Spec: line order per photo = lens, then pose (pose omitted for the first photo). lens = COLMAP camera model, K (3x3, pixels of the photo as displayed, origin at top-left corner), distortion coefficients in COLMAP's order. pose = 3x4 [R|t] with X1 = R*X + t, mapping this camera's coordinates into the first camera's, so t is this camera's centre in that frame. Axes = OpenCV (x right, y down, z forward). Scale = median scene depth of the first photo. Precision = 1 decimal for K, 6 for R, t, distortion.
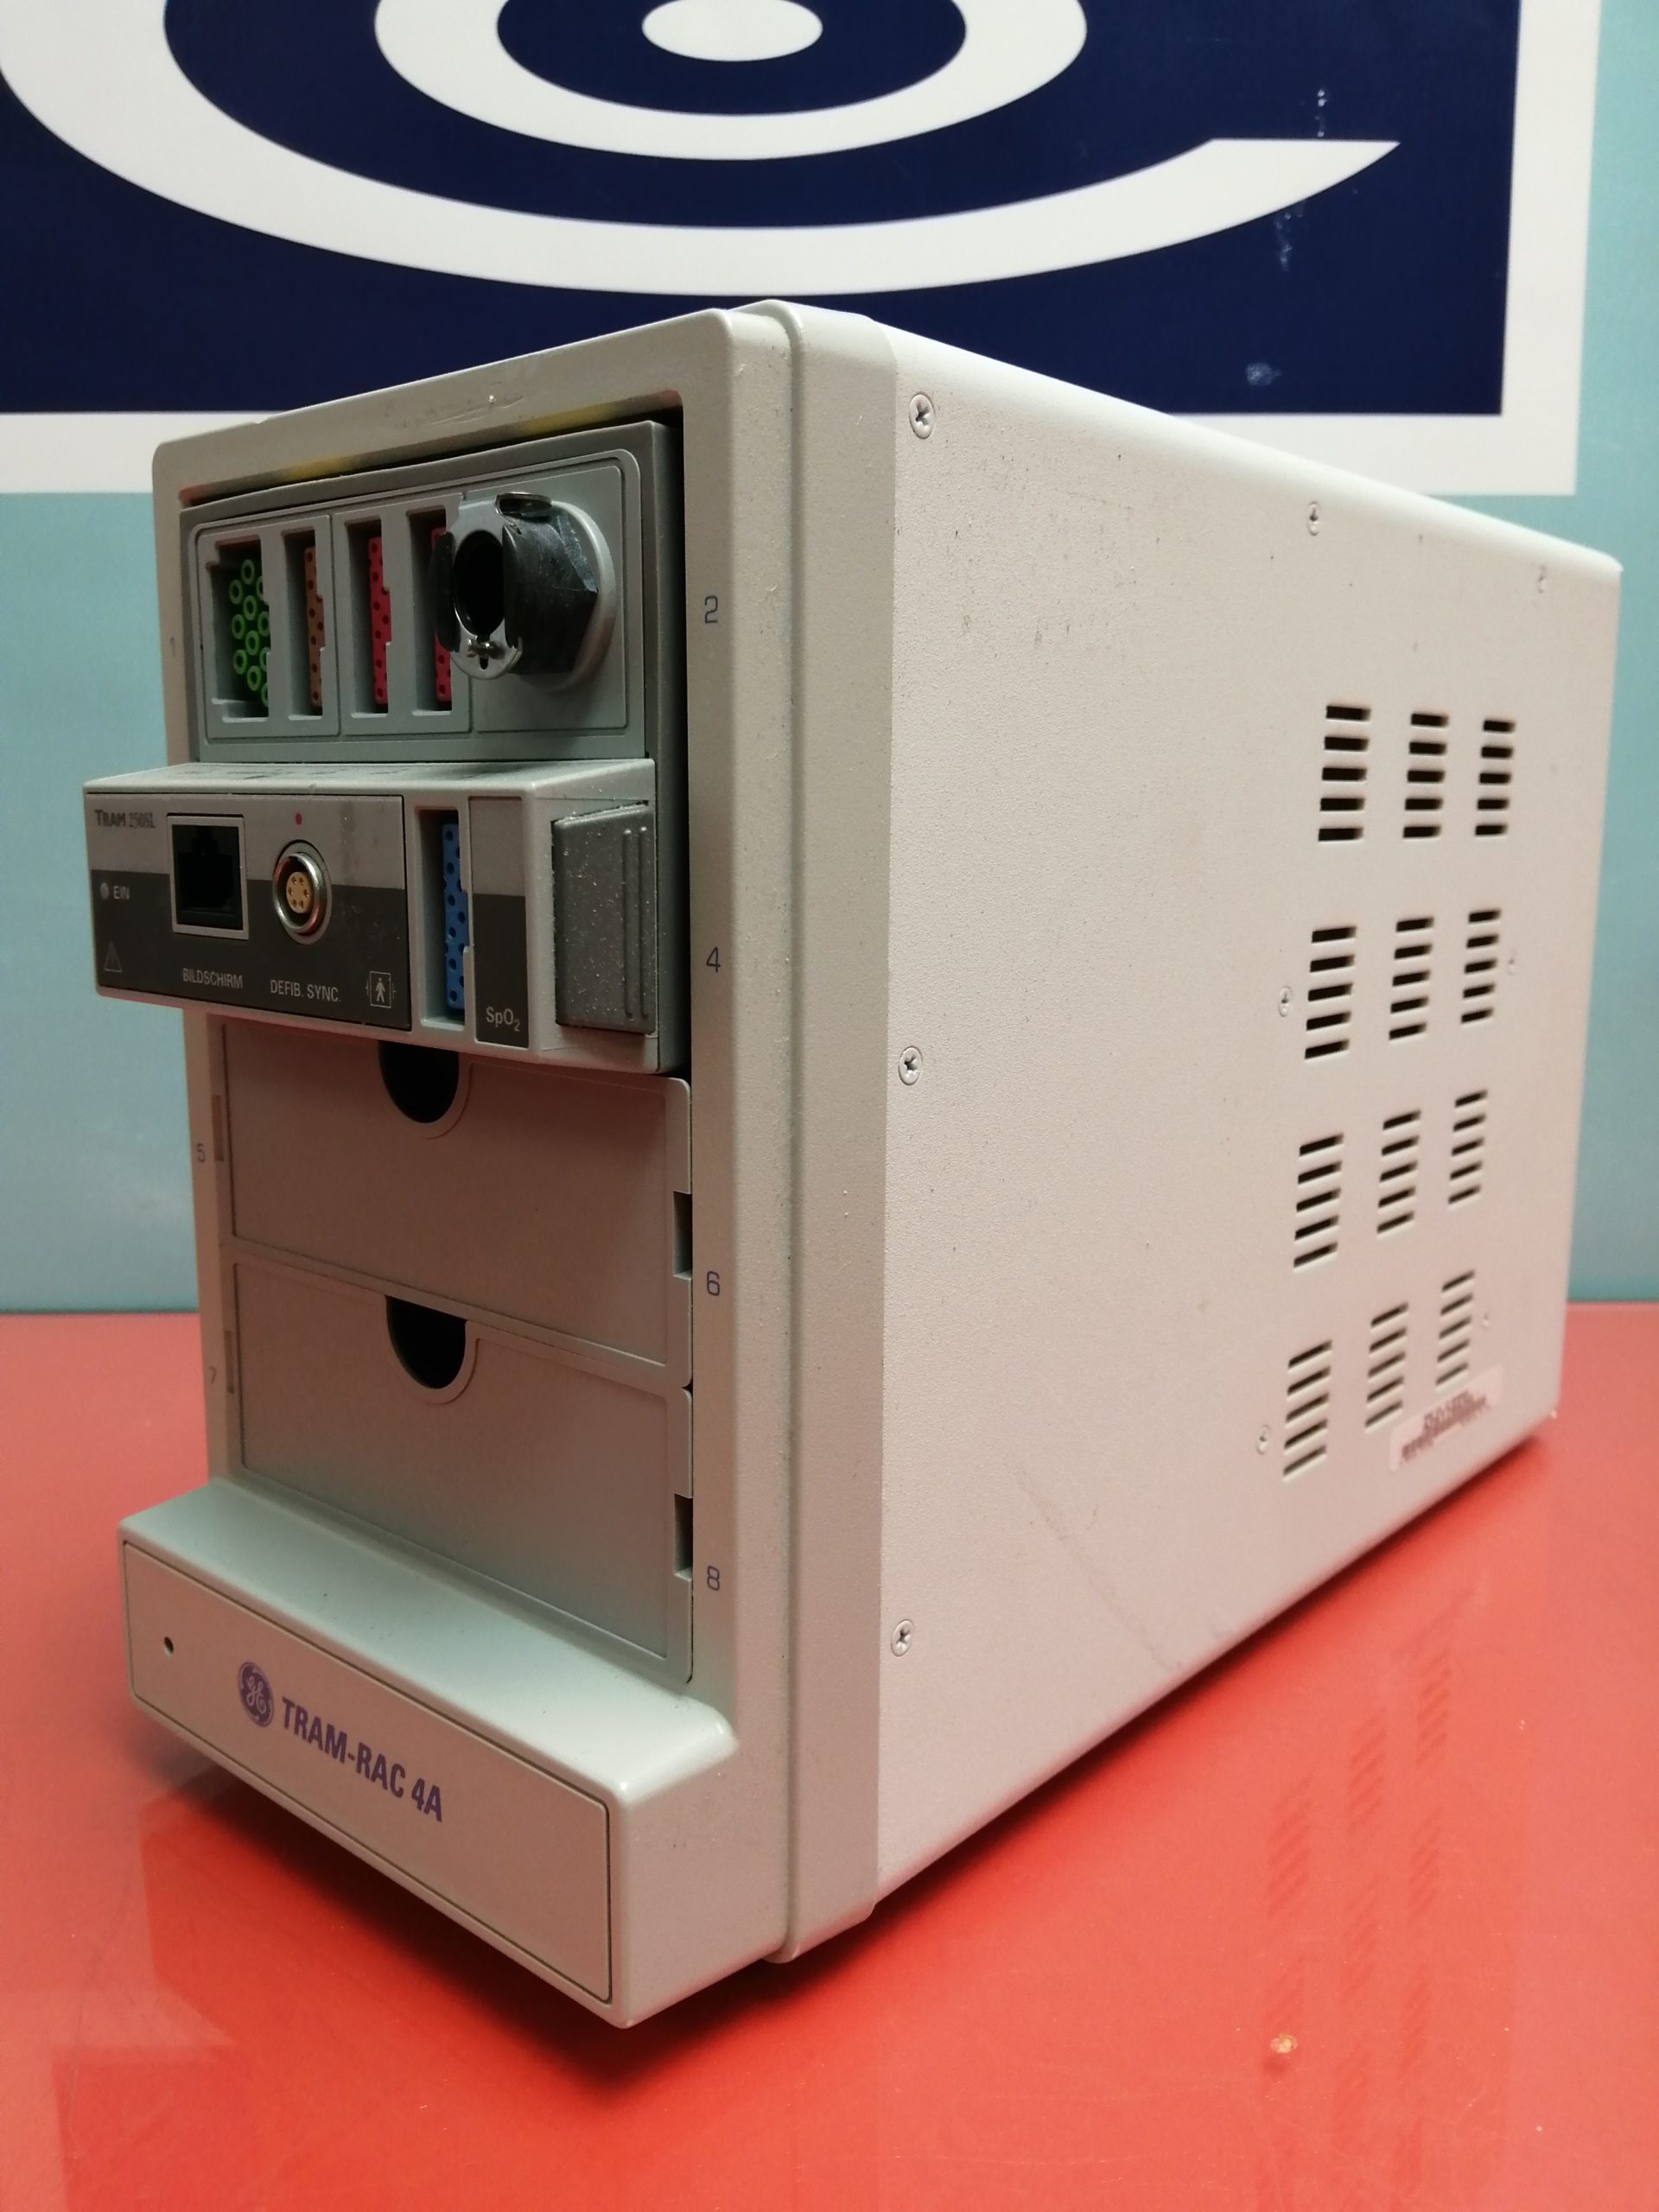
lens RADIAL K [[1768.9, 0, 829.5], [0, 1768.9, 1106.0], [0, 0, 1]] dist [0.158291, -0.399428]
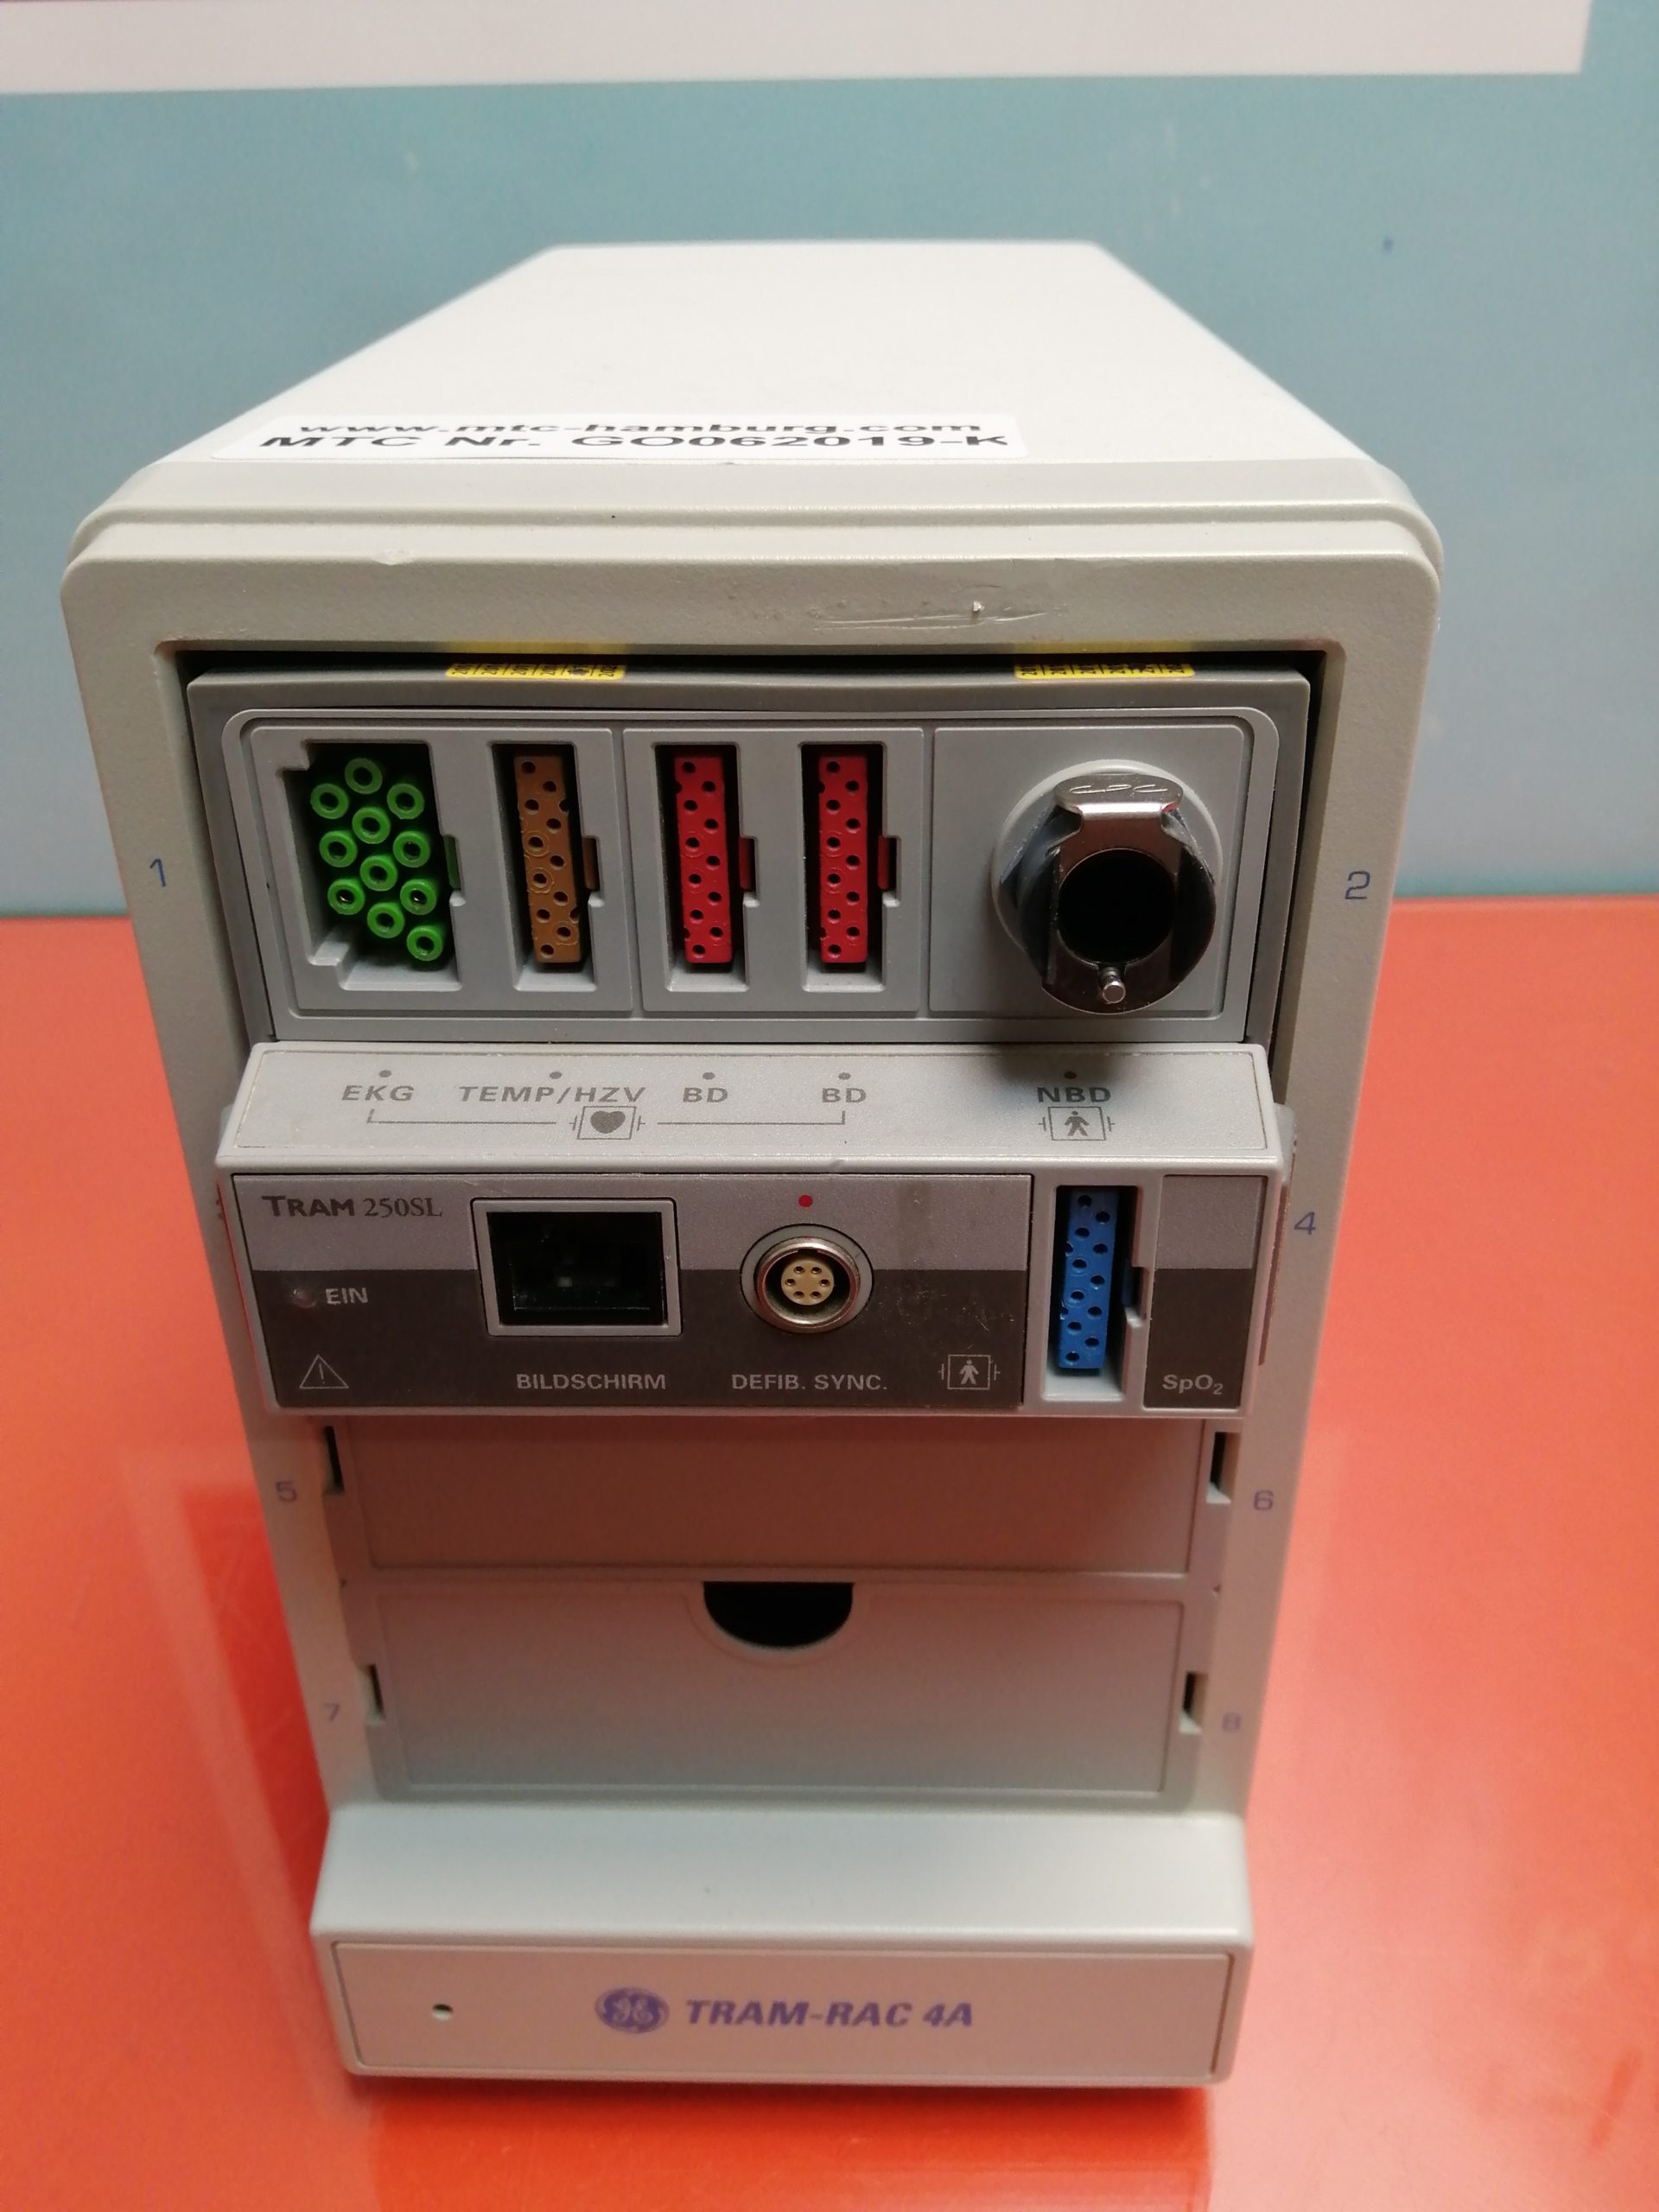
lens RADIAL K [[1768.9, 0, 829.5], [0, 1768.9, 1106.0], [0, 0, 1]] dist [0.158291, -0.399428]
pose [[0.765614, -0.329802, 0.552328, -0.651594], [0.121997, 0.917440, 0.378709, -0.453570], [-0.631627, -0.222562, 0.742640, 0.417921]]
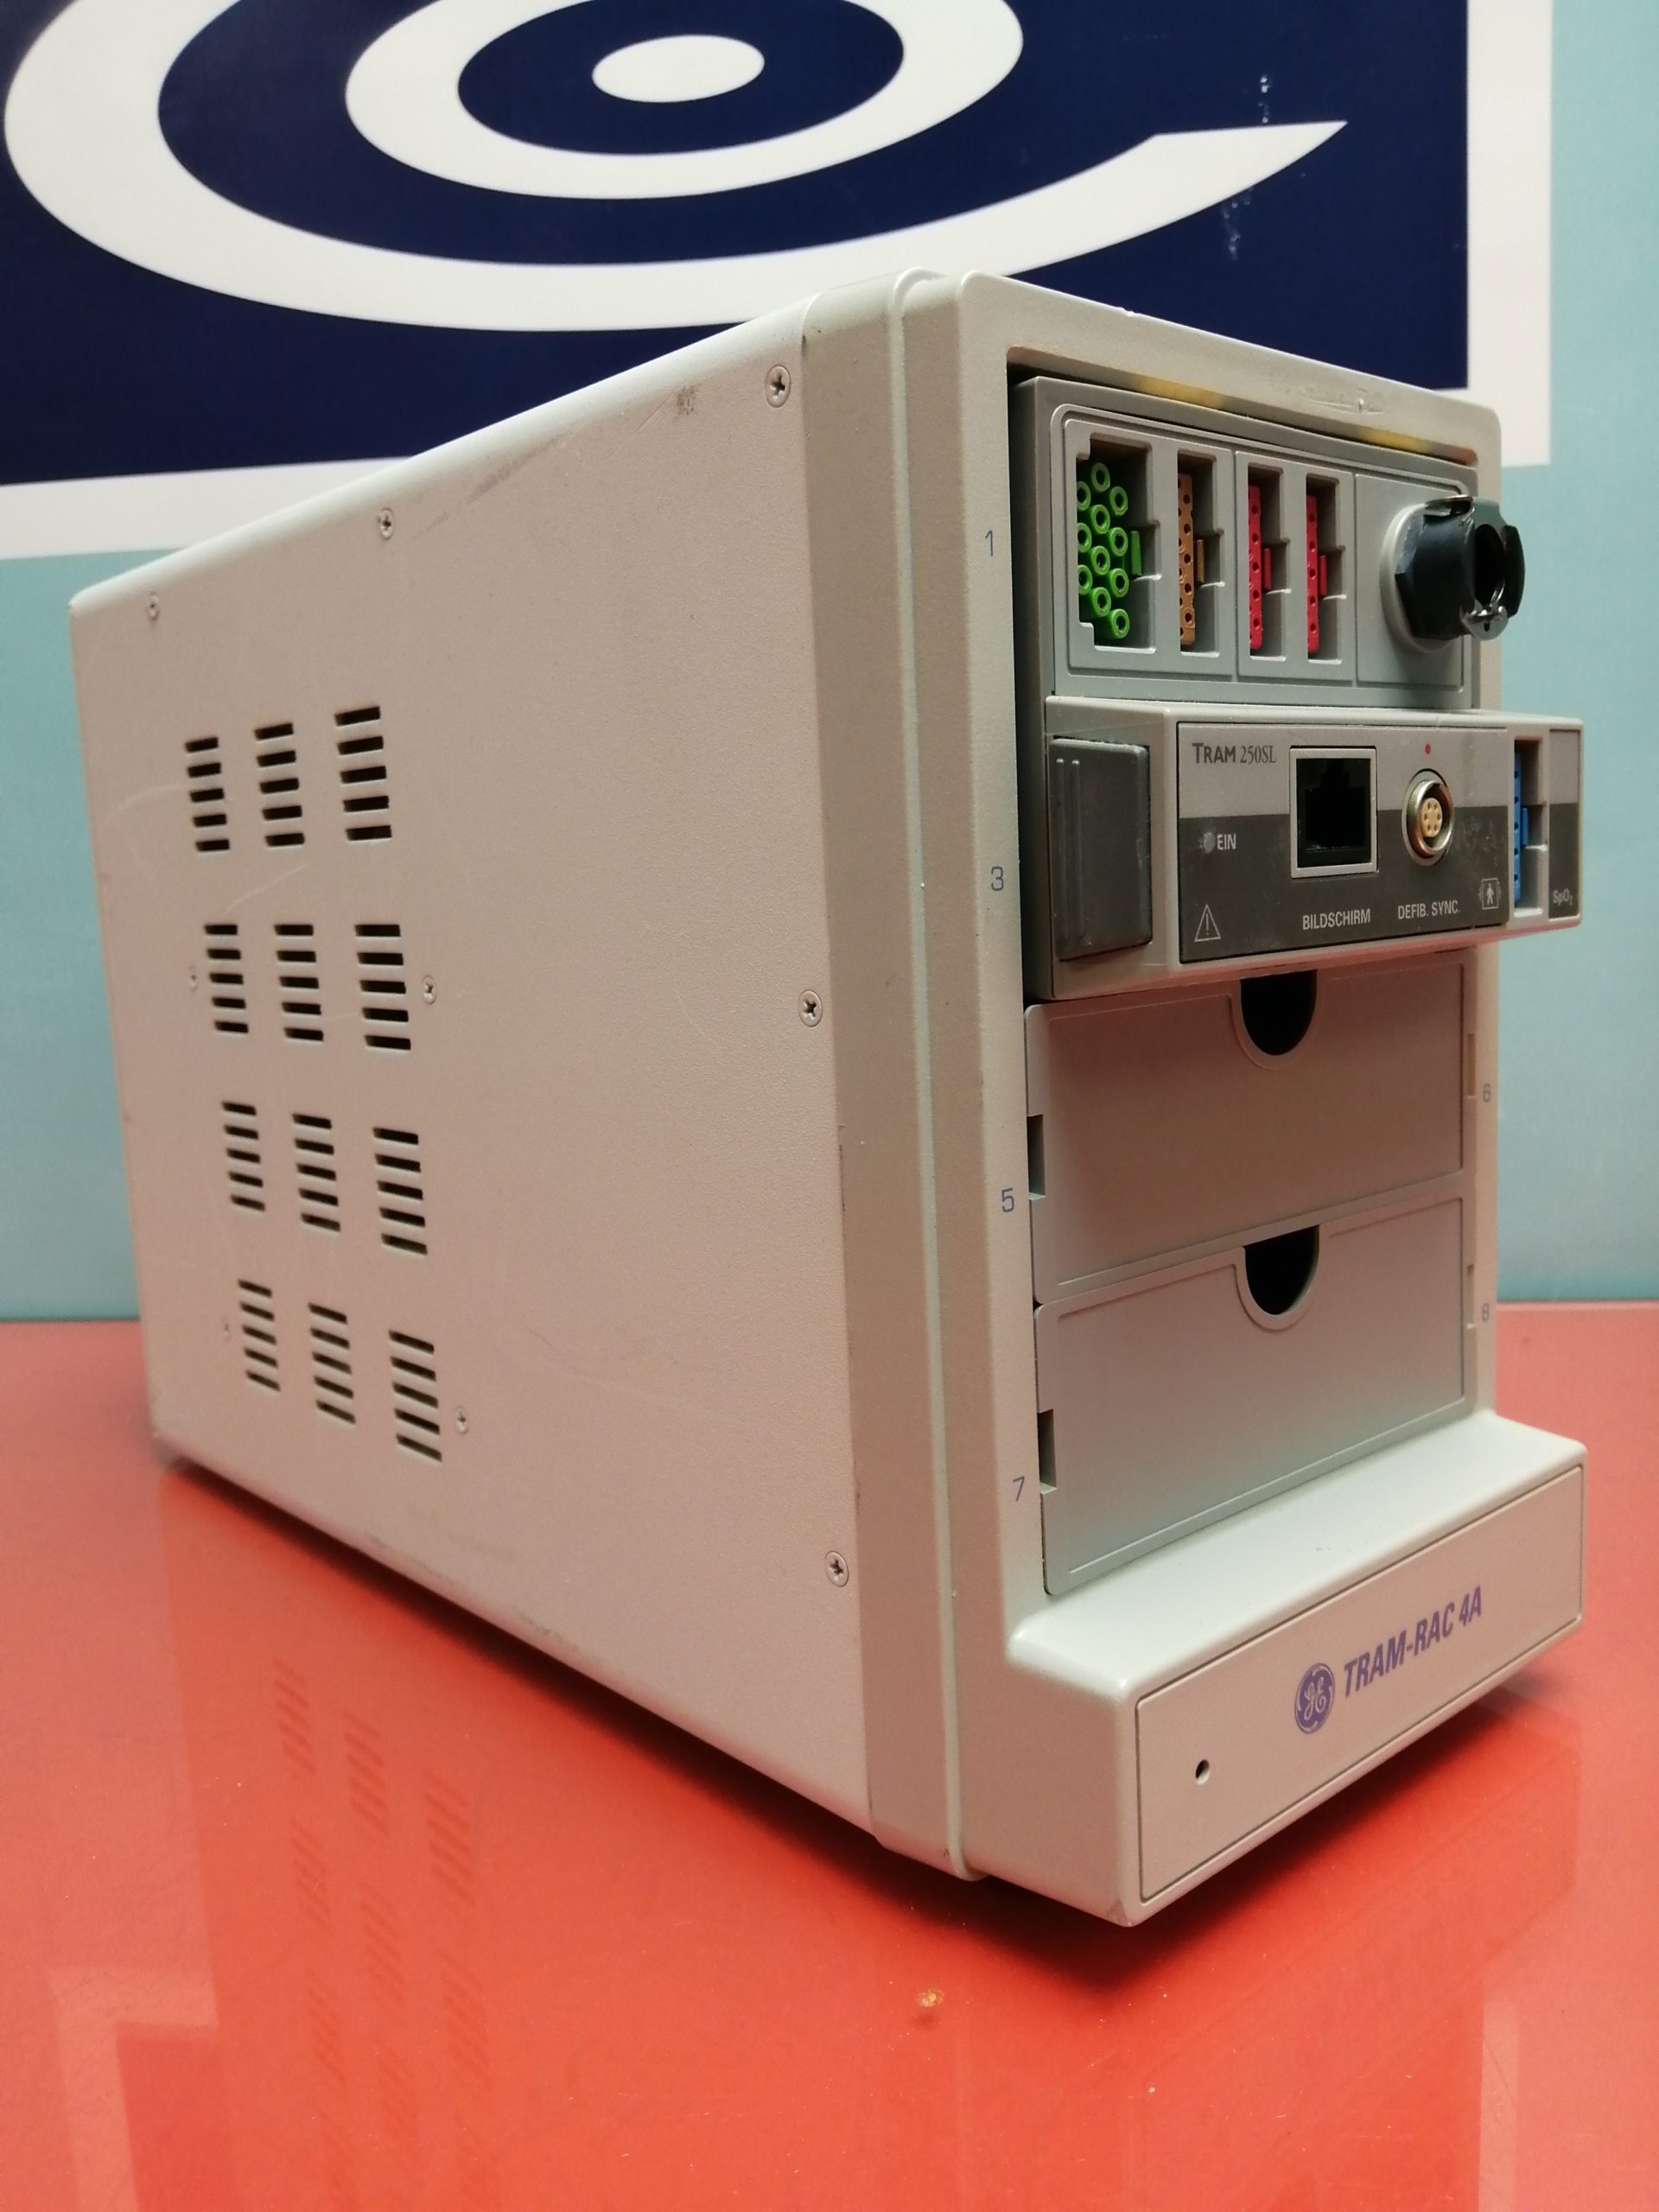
lens RADIAL K [[1768.9, 0, 829.5], [0, 1768.9, 1106.0], [0, 0, 1]] dist [0.158291, -0.399428]
pose [[0.127722, -0.148058, 0.980697, -1.348717], [0.212337, 0.969950, 0.118782, -0.147538], [-0.968814, 0.193068, 0.155322, 1.152057]]
